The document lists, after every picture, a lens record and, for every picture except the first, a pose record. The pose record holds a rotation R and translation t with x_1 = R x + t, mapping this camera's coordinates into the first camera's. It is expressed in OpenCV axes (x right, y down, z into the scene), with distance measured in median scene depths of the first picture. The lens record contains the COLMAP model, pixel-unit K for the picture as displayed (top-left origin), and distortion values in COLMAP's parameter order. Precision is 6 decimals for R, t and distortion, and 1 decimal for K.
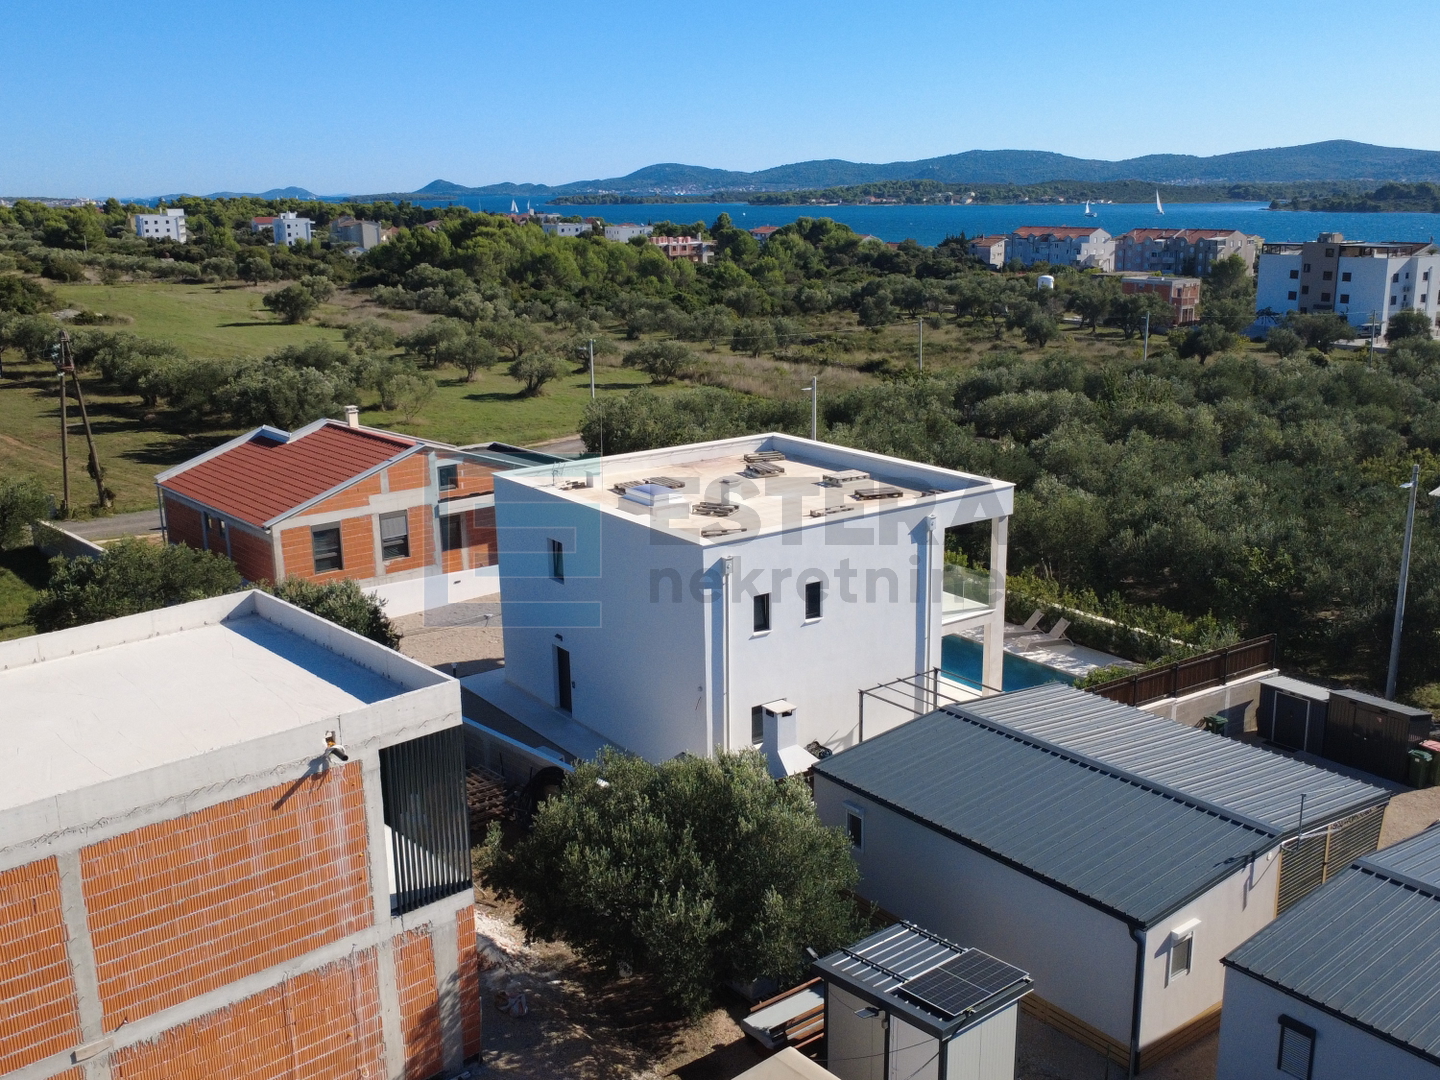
lens RADIAL K [[1390.0, 0, 721.7], [0, 1390.0, 534.9], [0, 0, 1]] dist [-0.001114, 0.000000]
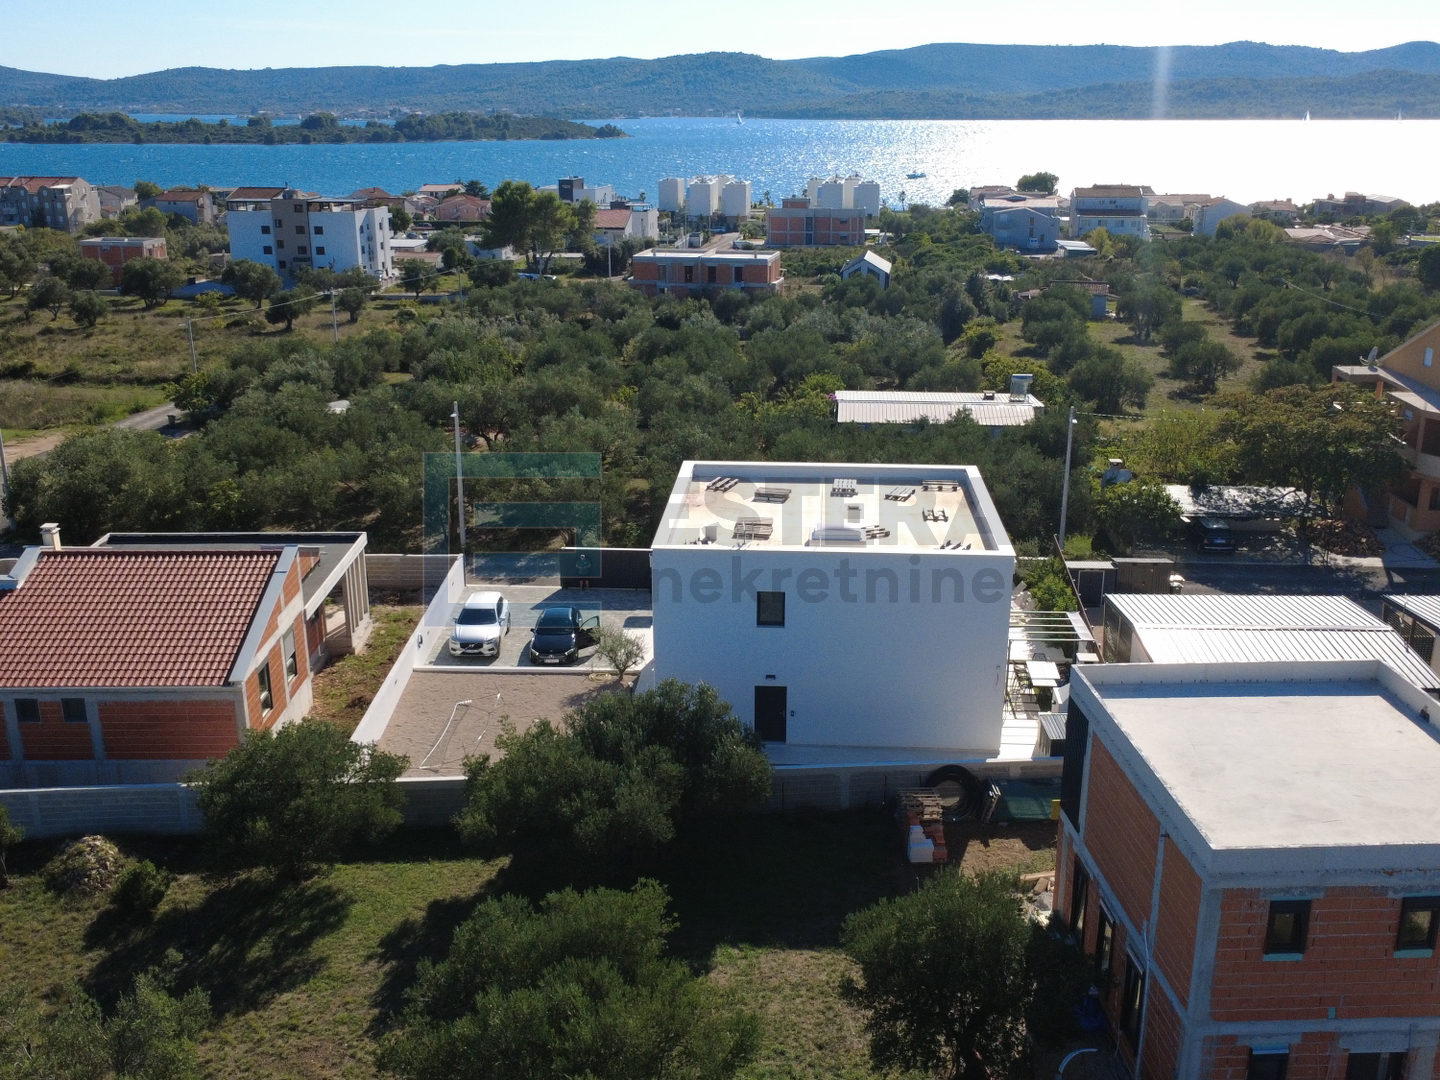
lens RADIAL K [[1390.0, 0, 722.1], [0, 1390.0, 540.3], [0, 0, 1]] dist [-0.001114, 0.000000]
pose [[0.638381, -0.217715, 0.738289, -0.193851], [0.177710, 0.974939, 0.133840, -0.038721], [-0.748925, 0.045760, 0.661073, 0.061251]]
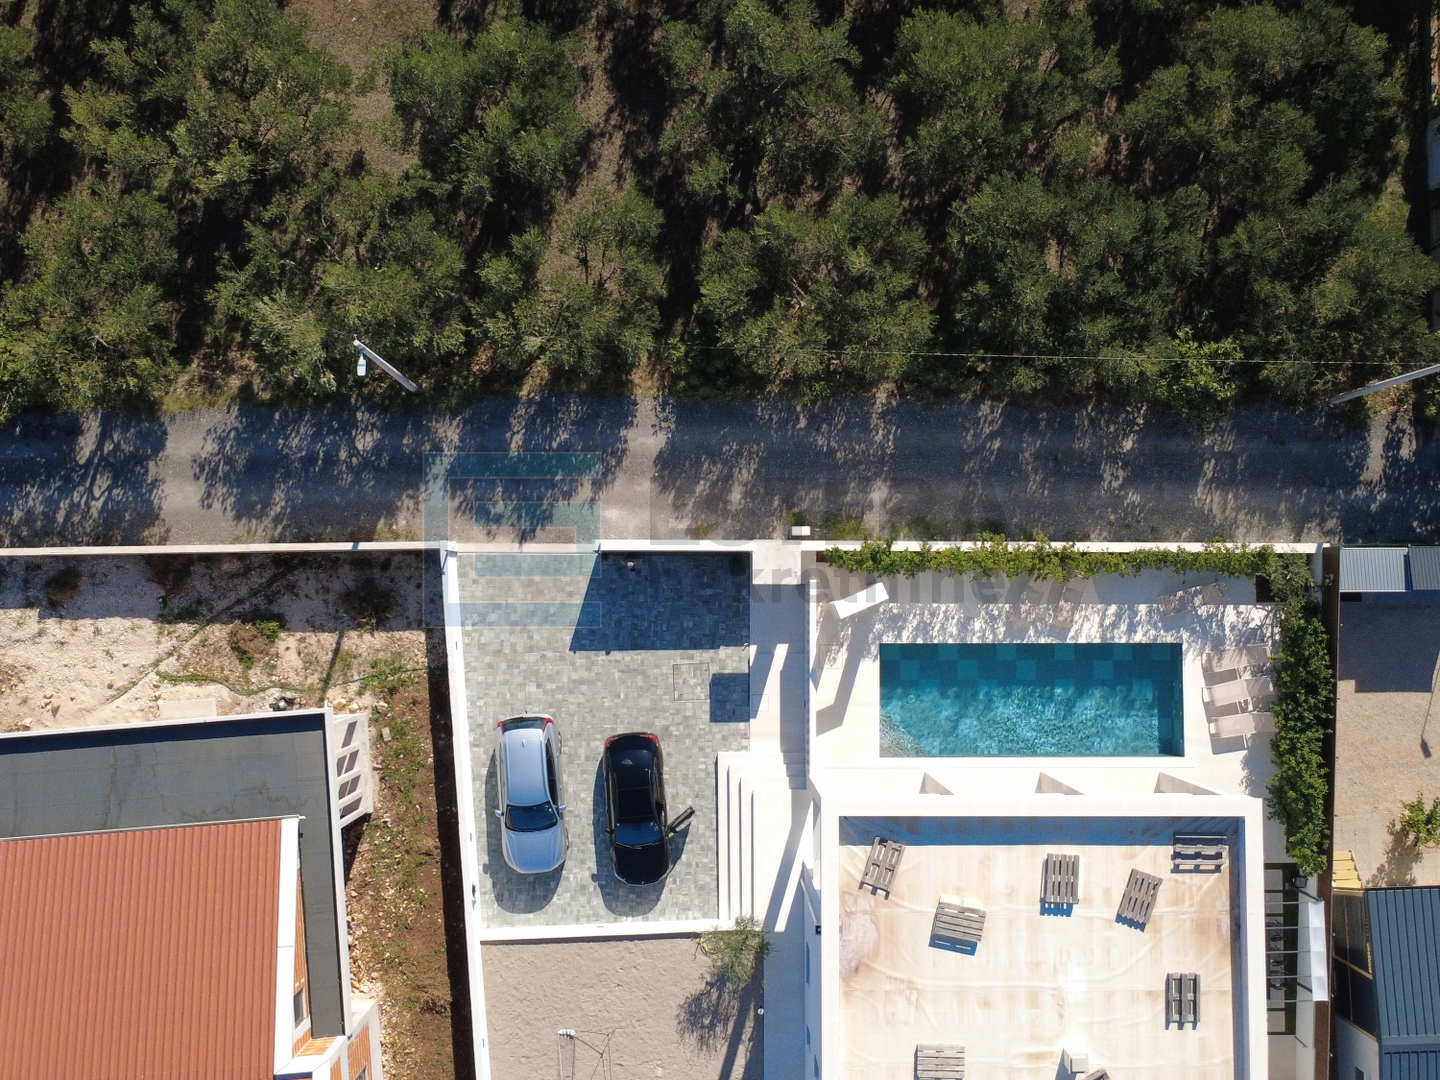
lens RADIAL K [[1390.0, 0, 720.0], [0, 1390.0, 543.0], [0, 0, 1]] dist [-0.001114, 0.000000]
pose [[0.583483, -0.810110, 0.057180, 0.018586], [0.177387, 0.195838, 0.964459, -0.202441], [-0.792516, -0.552602, 0.257971, 0.231732]]
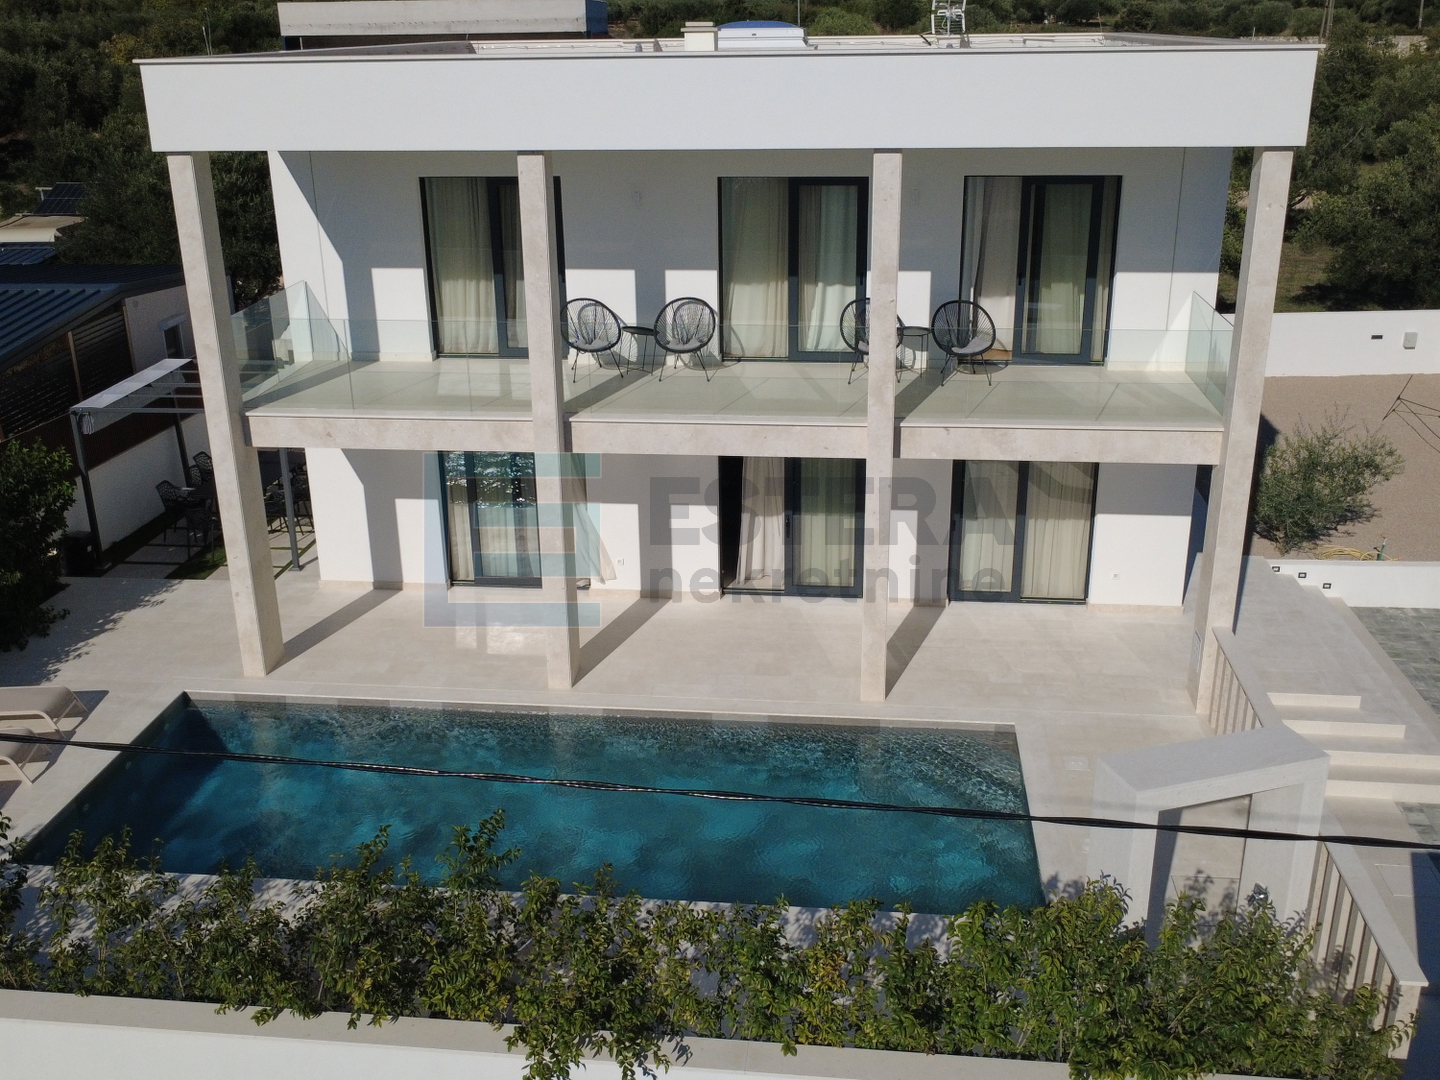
lens RADIAL K [[1390.0, 0, 717.0], [0, 1390.0, 526.6], [0, 0, 1]] dist [-0.001114, 0.000000]
pose [[-0.672090, 0.277332, -0.686572, 0.078586], [-0.154398, 0.854344, 0.496243, -0.027143], [0.724193, 0.439525, -0.531377, 0.273268]]
